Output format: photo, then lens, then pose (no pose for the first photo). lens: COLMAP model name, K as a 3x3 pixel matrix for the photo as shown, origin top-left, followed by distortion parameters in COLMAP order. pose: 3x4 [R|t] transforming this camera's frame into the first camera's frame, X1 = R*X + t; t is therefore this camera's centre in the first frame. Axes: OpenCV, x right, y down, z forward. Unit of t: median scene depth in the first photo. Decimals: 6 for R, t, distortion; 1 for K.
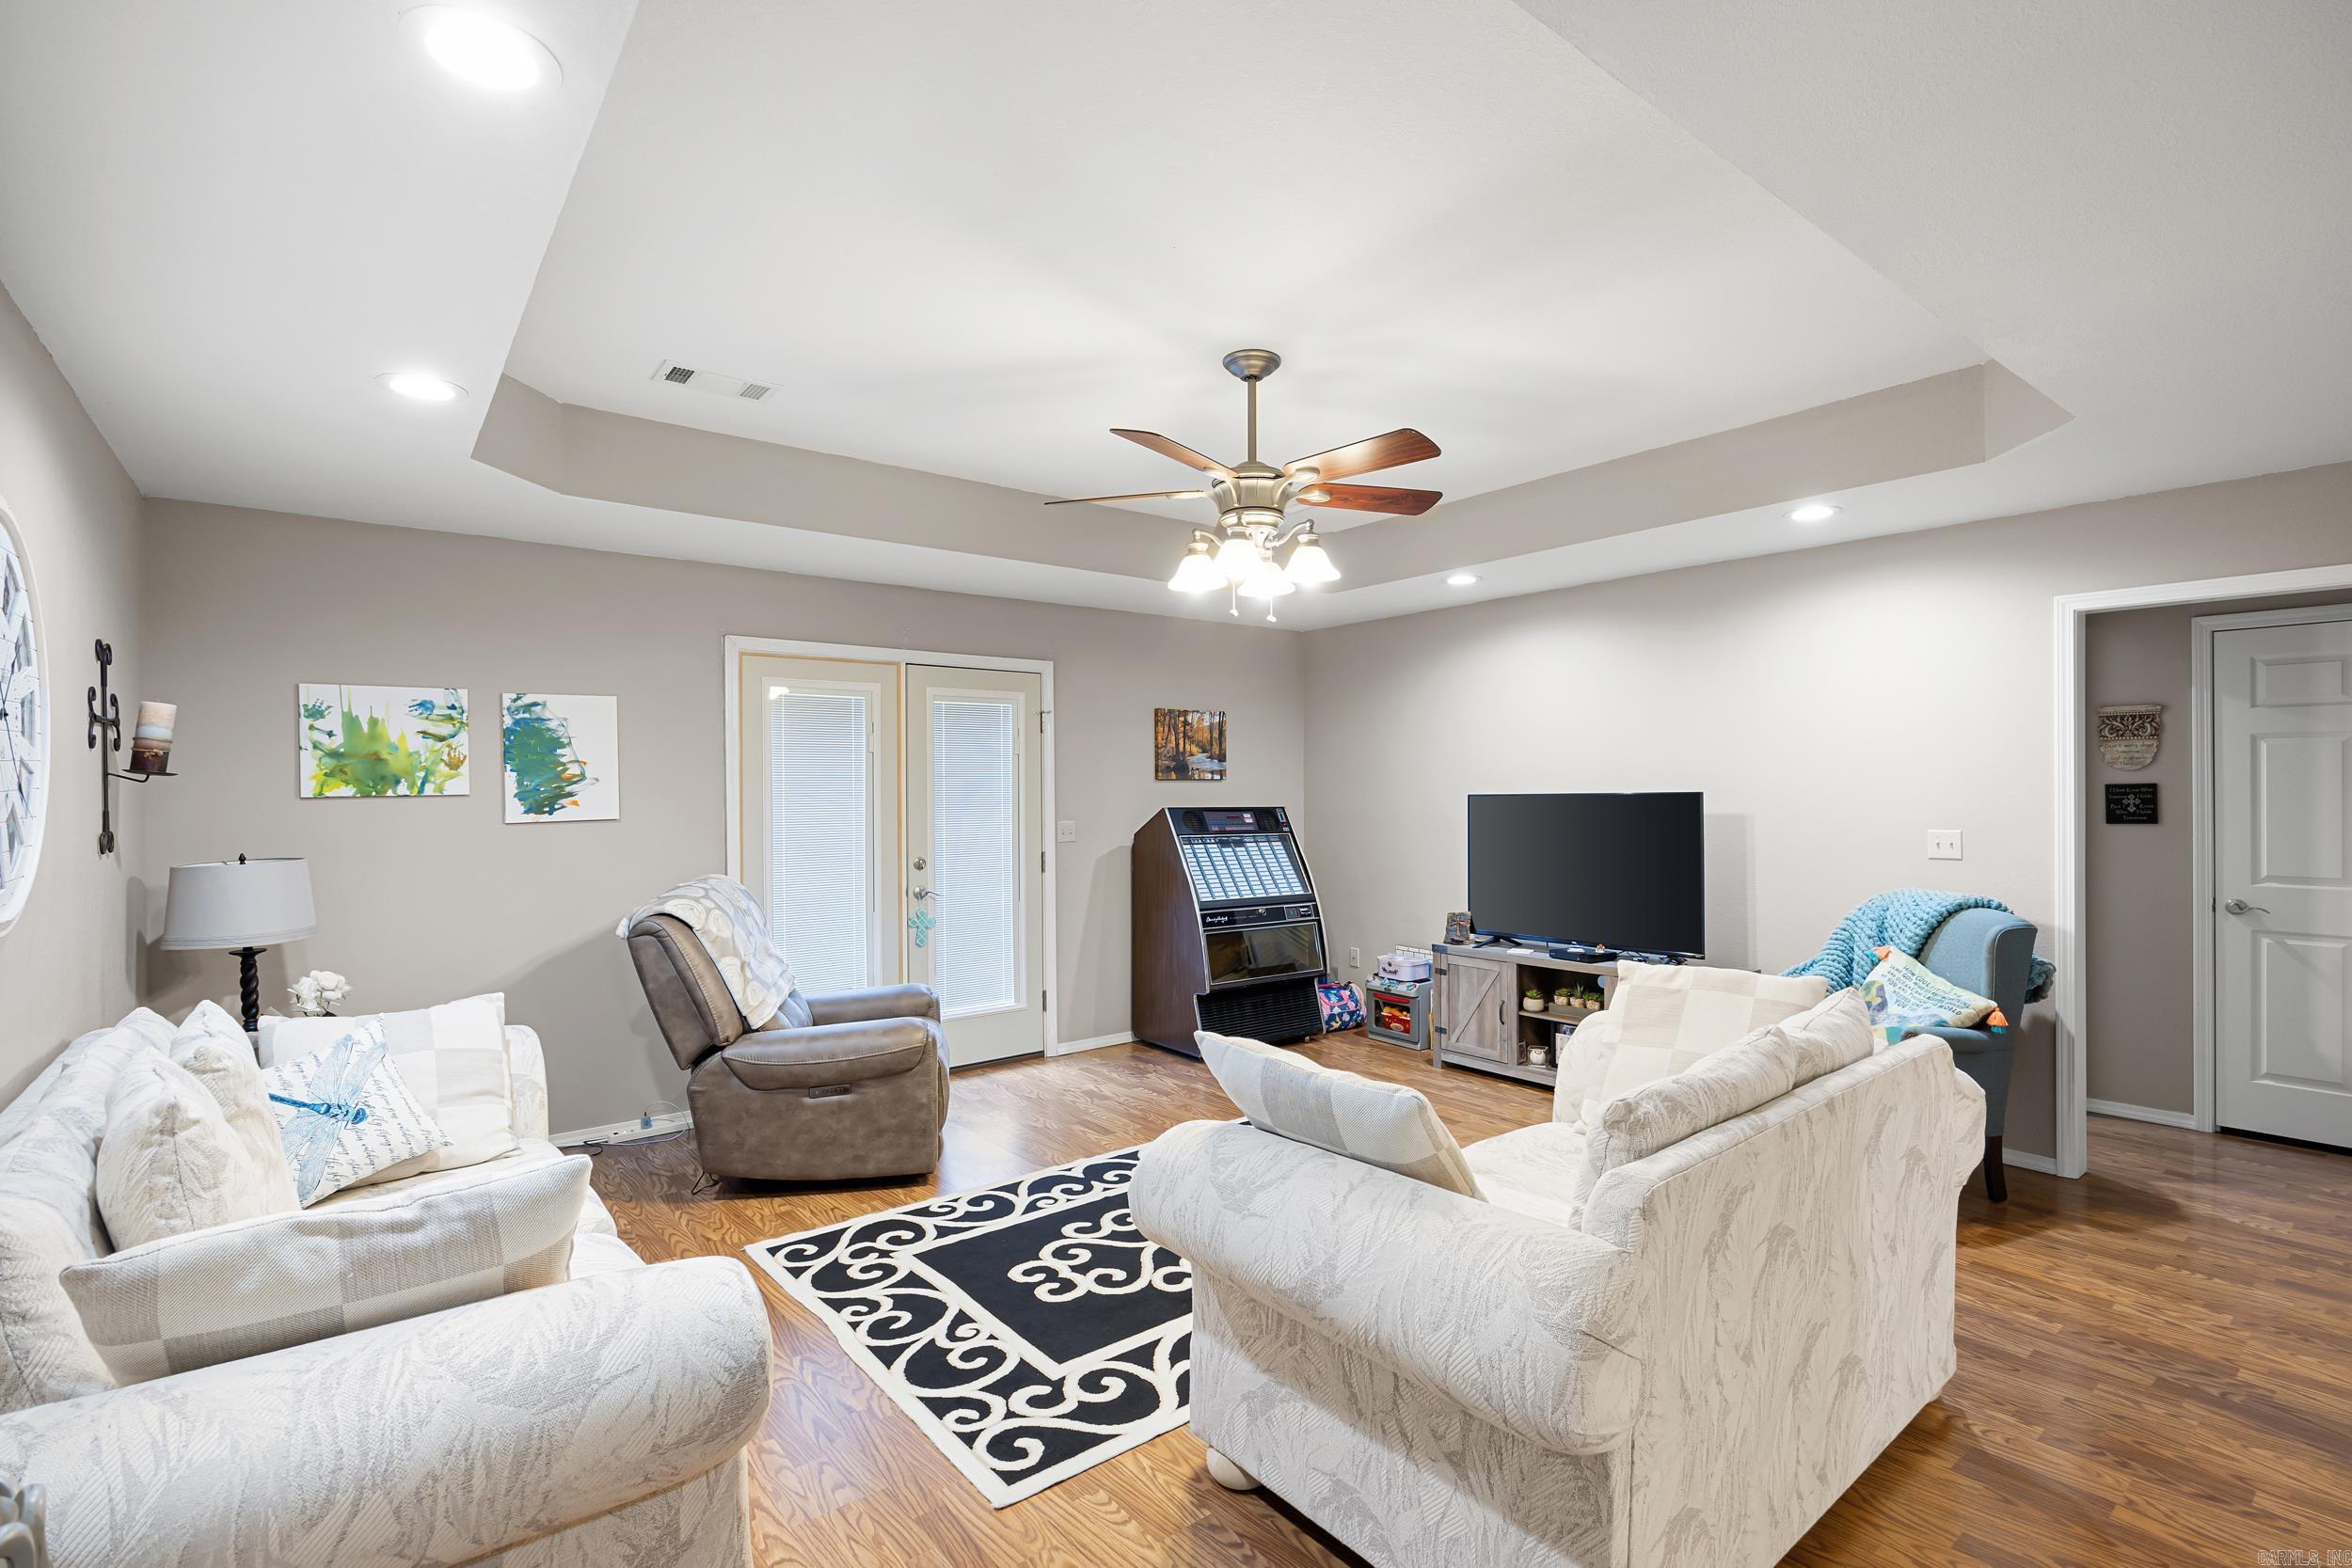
lens RADIAL K [[1086.7, 0, 1177.1], [0, 1086.7, 799.4], [0, 0, 1]] dist [-0.010842, 0.000140]
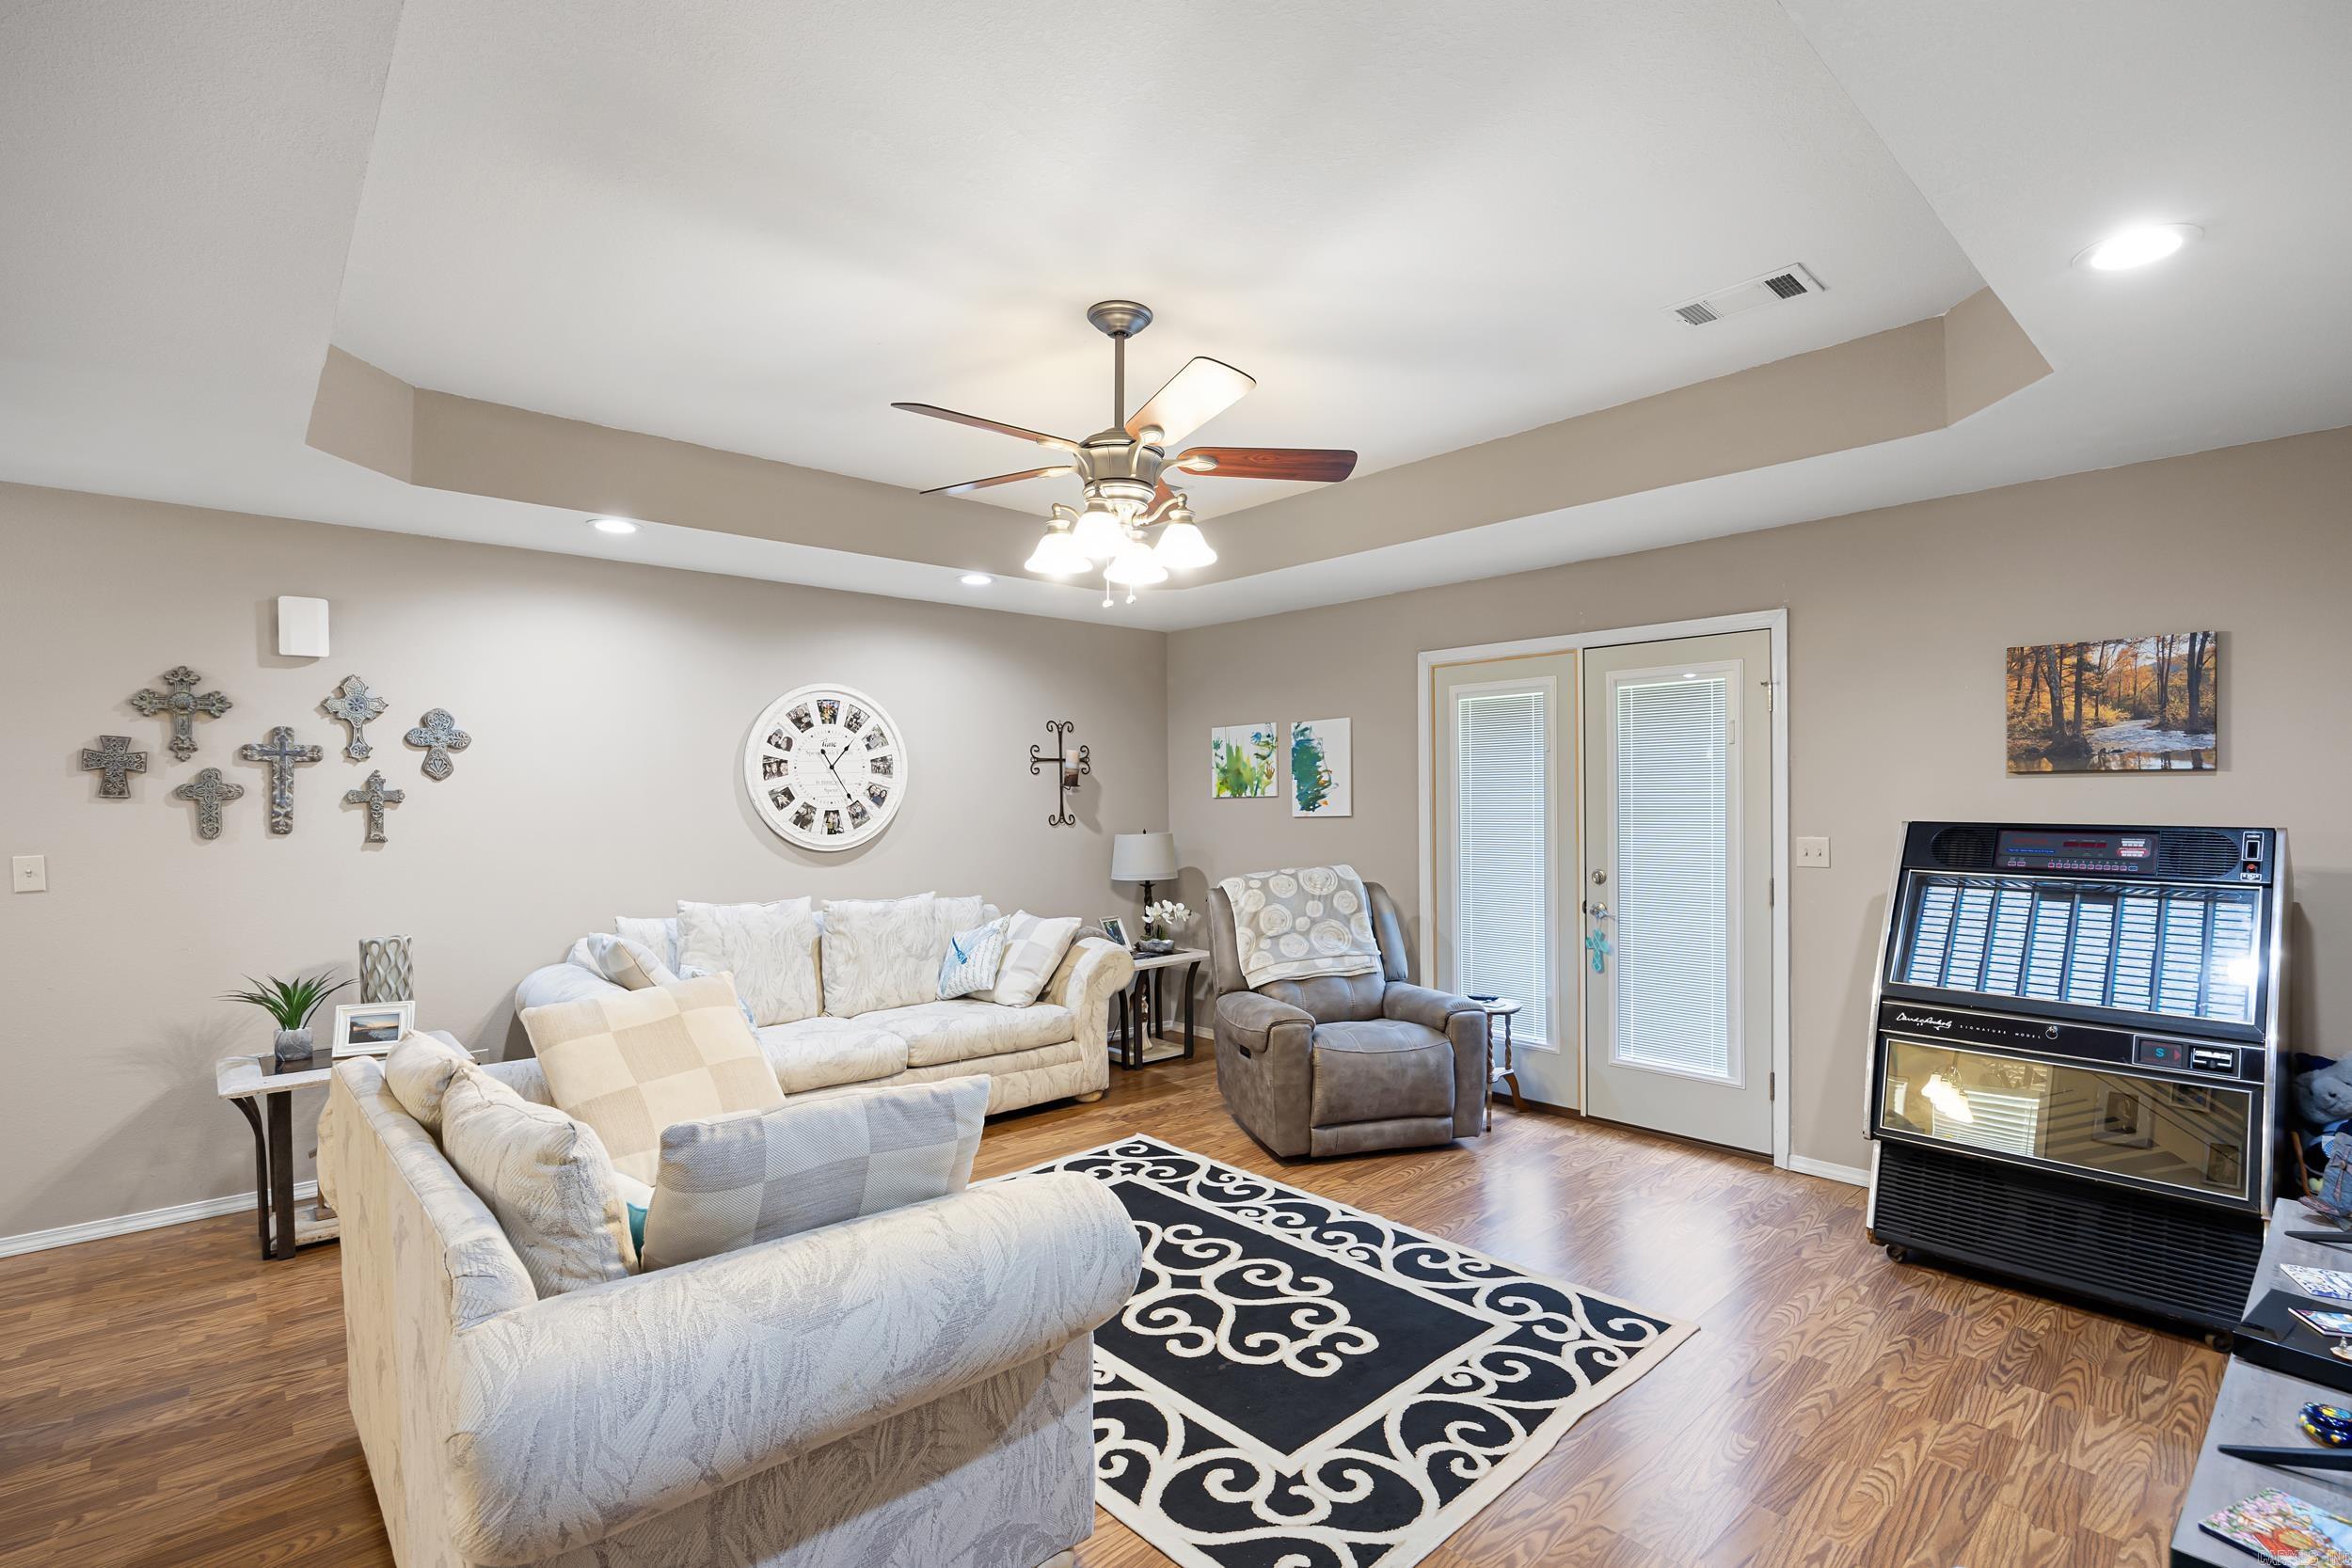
lens RADIAL K [[1086.7, 0, 1177.1], [0, 1086.7, 799.4], [0, 0, 1]] dist [-0.010842, 0.000140]
pose [[0.063163, 0.012771, -0.997921, 0.749098], [0.002857, 0.999912, 0.012978, -0.018528], [0.997999, -0.003670, 0.063121, 0.754527]]
